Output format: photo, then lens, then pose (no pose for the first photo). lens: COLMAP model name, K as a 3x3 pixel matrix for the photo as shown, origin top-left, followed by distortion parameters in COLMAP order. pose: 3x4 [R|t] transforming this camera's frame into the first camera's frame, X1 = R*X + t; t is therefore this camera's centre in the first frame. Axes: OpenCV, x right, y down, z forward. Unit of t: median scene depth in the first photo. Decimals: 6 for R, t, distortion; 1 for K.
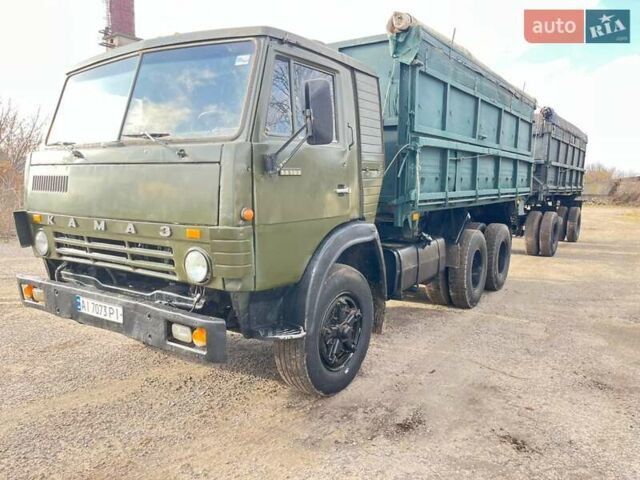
lens RADIAL K [[492.4, 0, 320.0], [0, 492.4, 240.0], [0, 0, 1]] dist [0.010395, -0.000078]
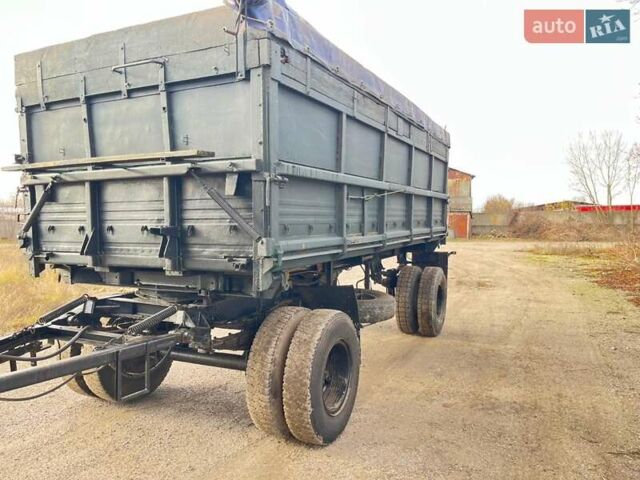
lens RADIAL K [[492.0, 0, 320.0], [0, 492.0, 240.0], [0, 0, 1]] dist [-0.004374, -0.009419]
pose [[0.987829, -0.024255, 0.153640, 1.109826], [0.034507, 0.997326, -0.064416, -0.226186], [-0.151666, 0.068933, 0.986025, 1.747065]]
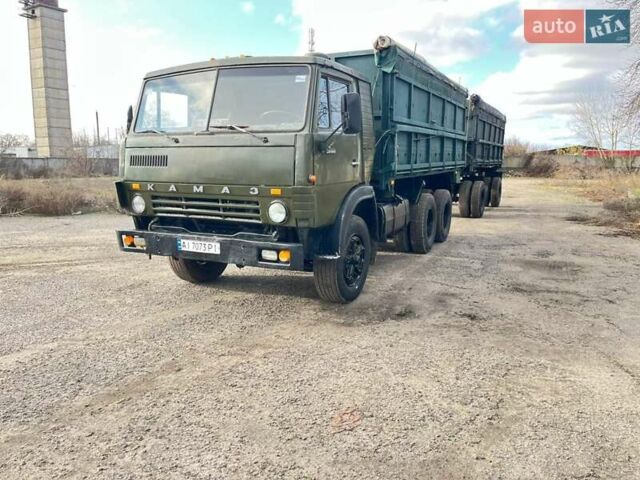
lens RADIAL K [[492.0, 0, 320.0], [0, 492.0, 240.0], [0, 0, 1]] dist [-0.004374, -0.009419]
pose [[0.990429, -0.032087, 0.134243, -0.238087], [0.025613, 0.998437, 0.049674, 0.048114], [-0.135627, -0.045760, 0.989703, -0.413893]]
